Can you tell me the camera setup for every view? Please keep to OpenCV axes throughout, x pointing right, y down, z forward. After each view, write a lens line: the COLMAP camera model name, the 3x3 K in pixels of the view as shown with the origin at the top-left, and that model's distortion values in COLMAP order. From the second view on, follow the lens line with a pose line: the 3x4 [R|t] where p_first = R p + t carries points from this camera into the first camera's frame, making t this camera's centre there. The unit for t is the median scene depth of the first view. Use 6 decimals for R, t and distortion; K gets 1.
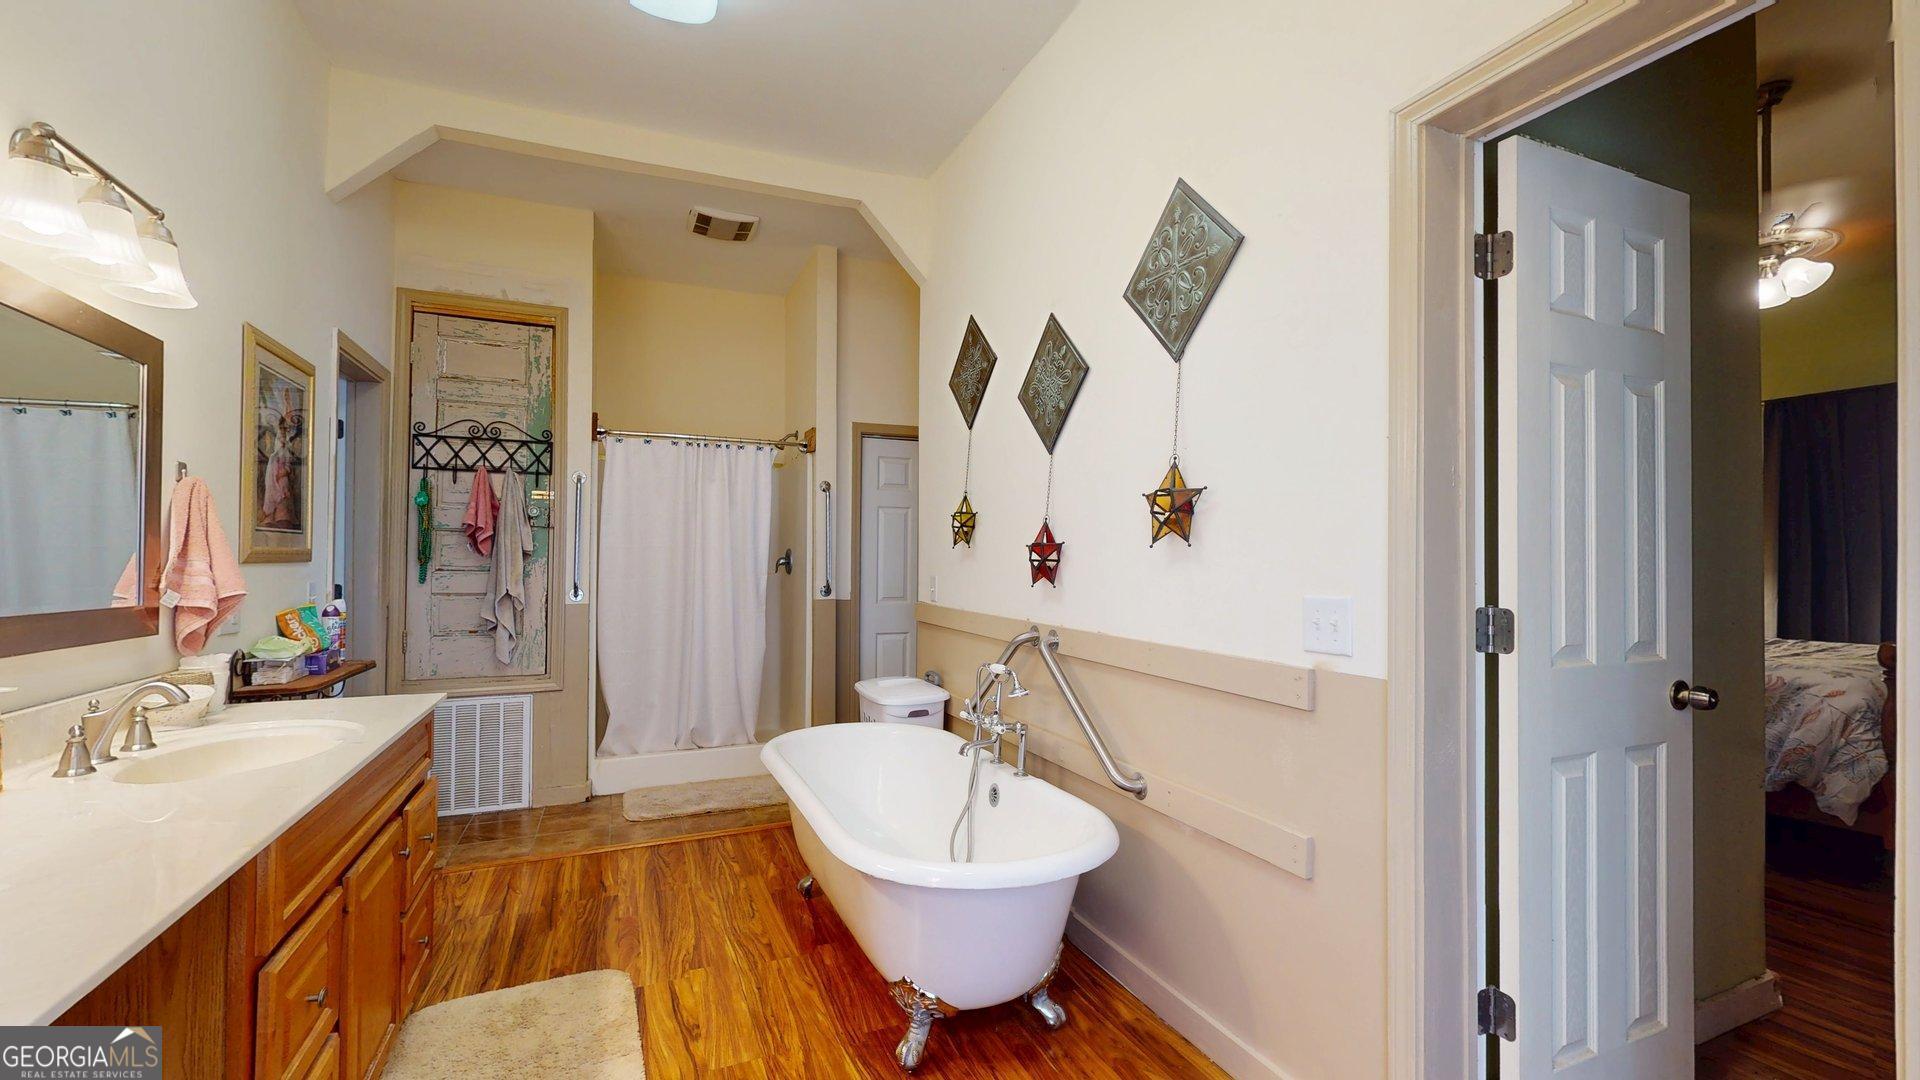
lens RADIAL K [[793.0, 0, 956.7], [0, 793.0, 548.2], [0, 0, 1]] dist [-0.000054, -0.000010]
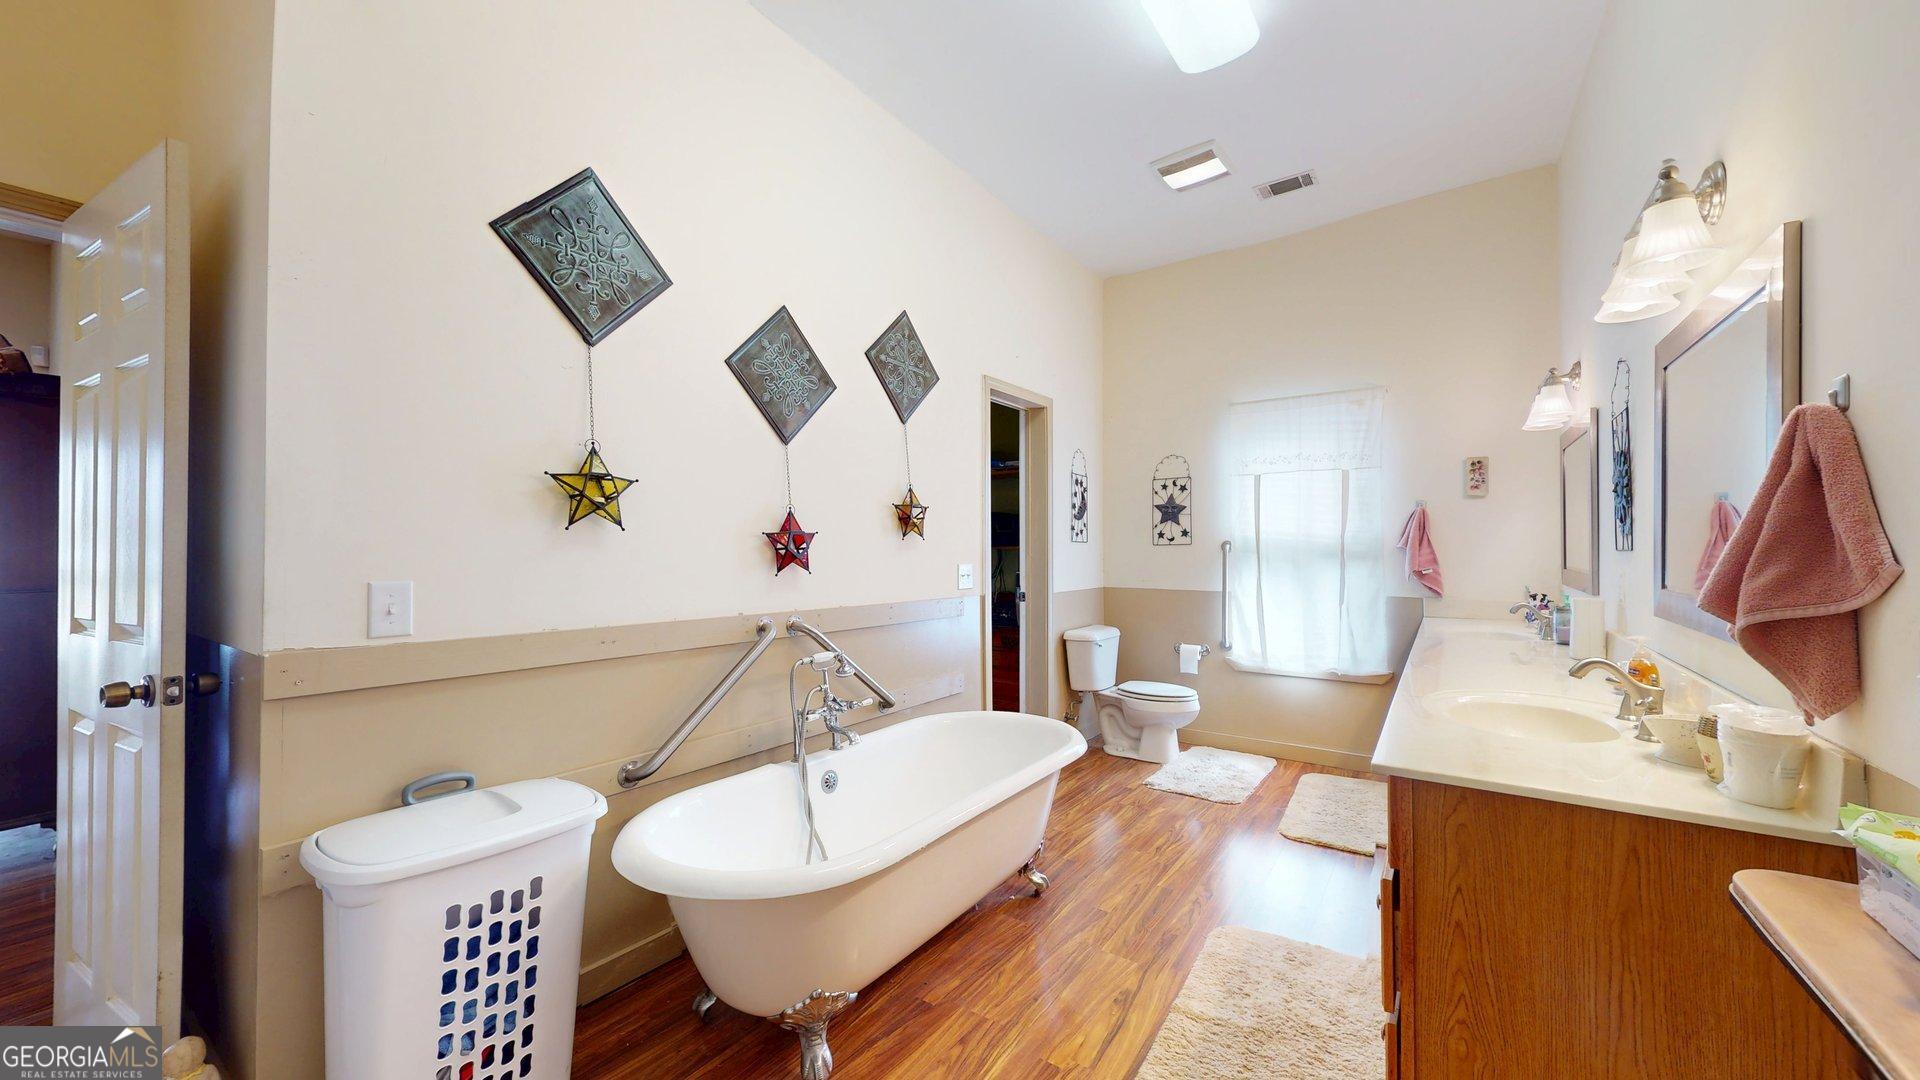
lens RADIAL K [[702.8, 0, 961.3], [0, 702.8, 543.5], [0, 0, 1]] dist [-0.000427, -0.000044]
pose [[-0.526147, 0.003180, 0.850387, -0.919897], [-0.013499, 0.999836, -0.012091, 0.020238], [-0.850286, -0.017841, -0.526018, 1.528324]]
